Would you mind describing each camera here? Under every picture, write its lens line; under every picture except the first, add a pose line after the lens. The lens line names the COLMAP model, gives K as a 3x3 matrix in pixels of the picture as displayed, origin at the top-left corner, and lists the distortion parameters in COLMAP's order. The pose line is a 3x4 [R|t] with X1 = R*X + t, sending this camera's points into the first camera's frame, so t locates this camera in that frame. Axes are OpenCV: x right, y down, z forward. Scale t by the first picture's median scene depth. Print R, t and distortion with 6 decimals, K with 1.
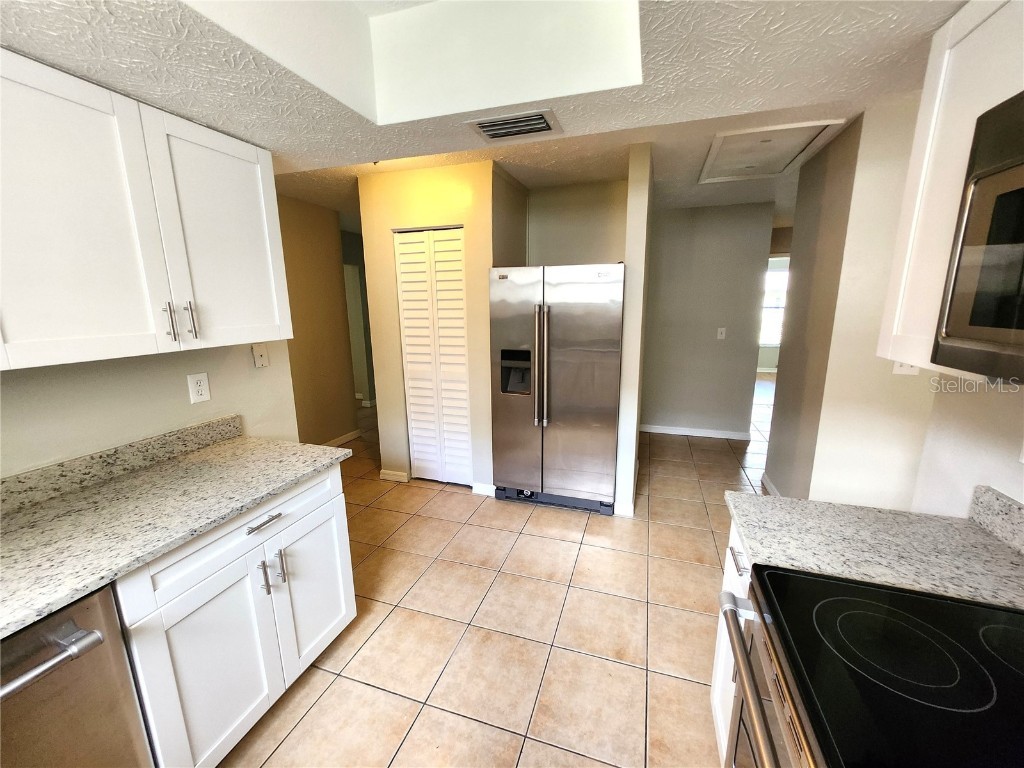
lens RADIAL K [[402.1, 0, 519.6], [0, 402.1, 385.4], [0, 0, 1]] dist [0.000306, 0.000247]
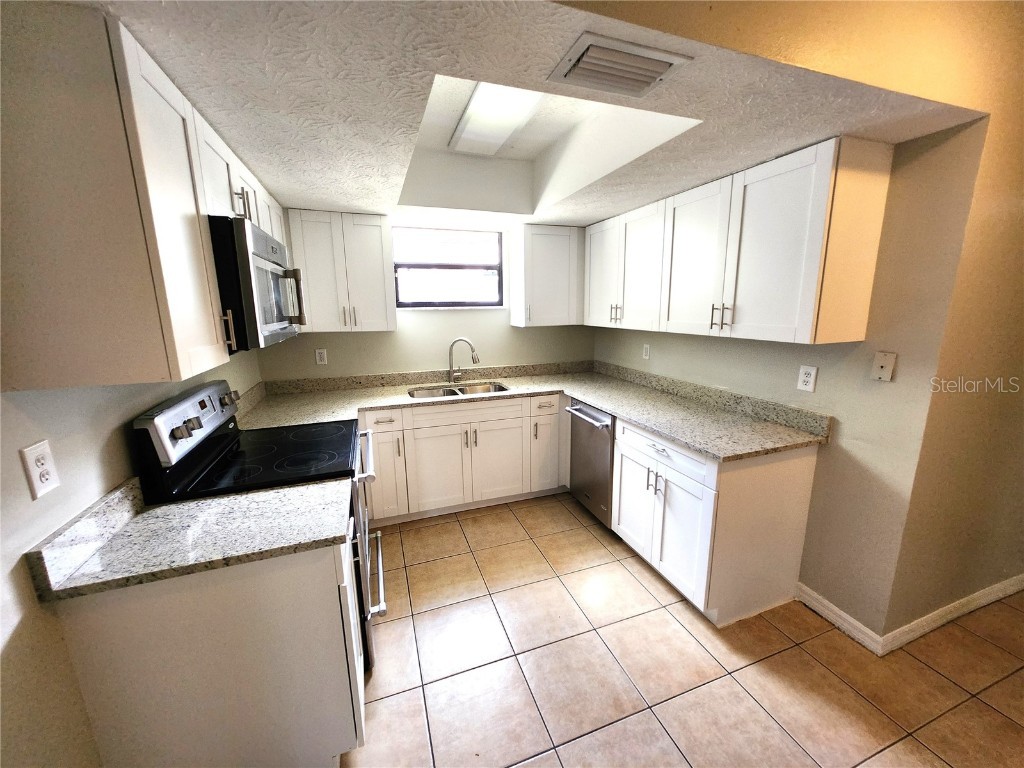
lens RADIAL K [[402.1, 0, 516.3], [0, 402.1, 385.5], [0, 0, 1]] dist [0.000306, 0.000247]
pose [[-0.786524, 0.138262, -0.601884, 0.616966], [-0.111135, 0.927016, 0.358177, -0.336058], [0.607478, 0.348605, -0.713754, 1.522038]]
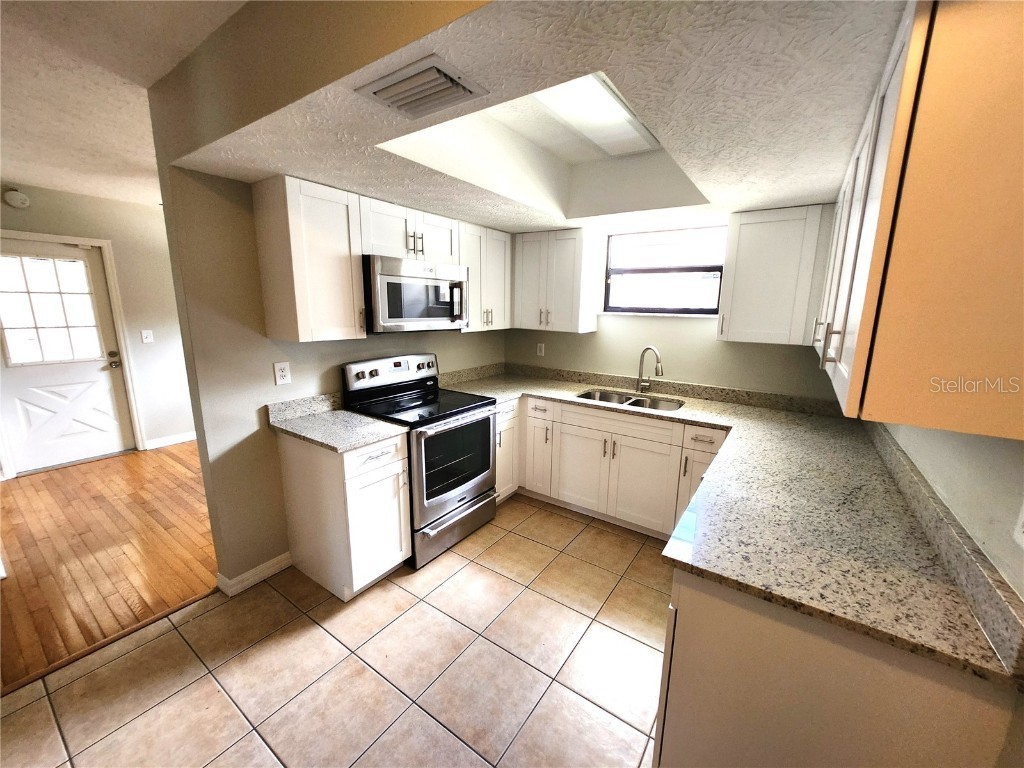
lens RADIAL K [[402.1, 0, 522.3], [0, 402.1, 384.7], [0, 0, 1]] dist [0.000306, 0.000247]
pose [[-0.959403, -0.064122, 0.274652, -0.416471], [0.047690, 0.922907, 0.382058, -0.390063], [-0.277976, 0.379646, -0.882382, 1.740694]]
